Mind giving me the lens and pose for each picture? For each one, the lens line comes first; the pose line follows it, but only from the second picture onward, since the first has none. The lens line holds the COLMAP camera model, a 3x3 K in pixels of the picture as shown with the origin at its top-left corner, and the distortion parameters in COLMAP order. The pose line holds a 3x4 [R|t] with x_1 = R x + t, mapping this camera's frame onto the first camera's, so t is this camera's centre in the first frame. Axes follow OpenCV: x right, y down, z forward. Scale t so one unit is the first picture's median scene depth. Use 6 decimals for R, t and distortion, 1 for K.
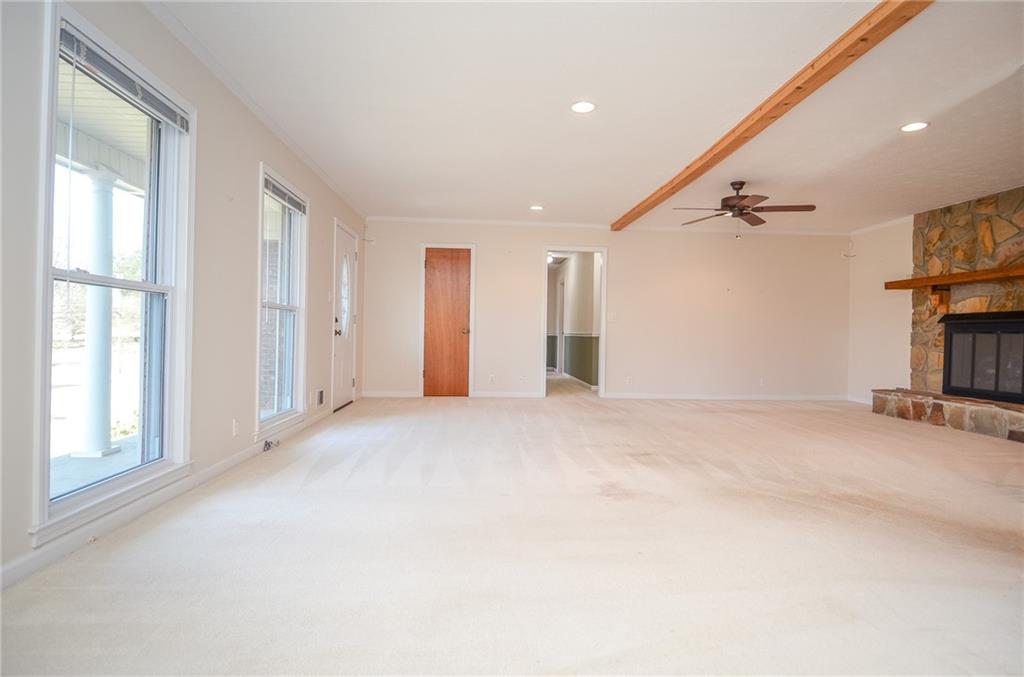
lens RADIAL K [[555.1, 0, 516.6], [0, 555.1, 337.3], [0, 0, 1]] dist [0.005000, 0.000629]
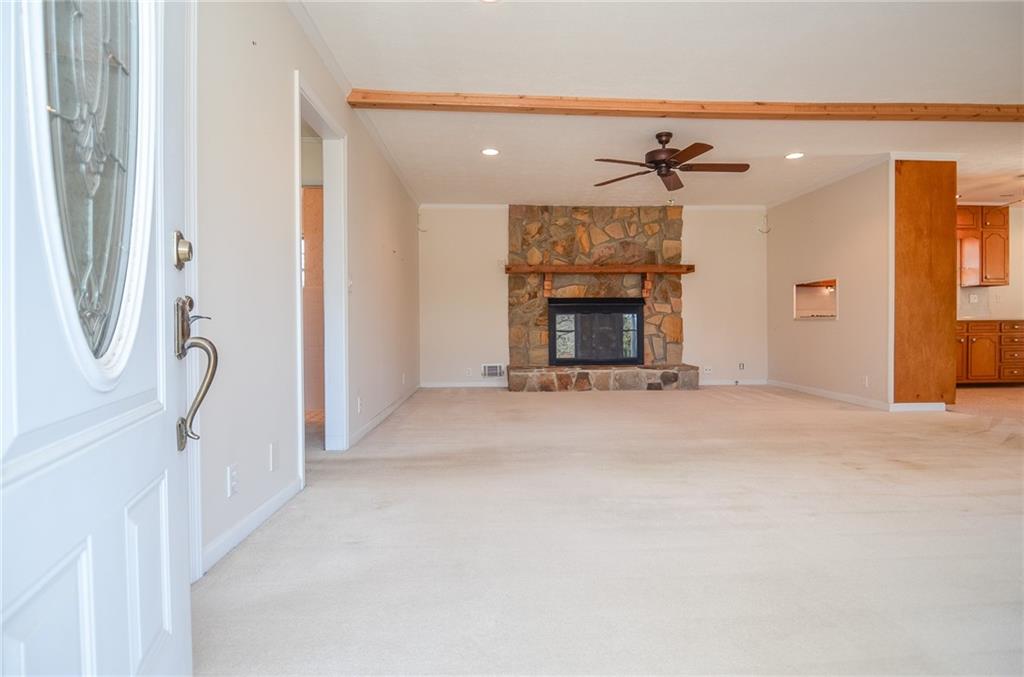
lens RADIAL K [[555.1, 0, 513.0], [0, 555.1, 339.0], [0, 0, 1]] dist [0.005000, 0.000629]
pose [[0.041766, -0.054023, 0.997666, -0.421412], [0.012891, 0.998483, 0.053528, -0.019076], [-0.999044, 0.010626, 0.042399, 1.048477]]
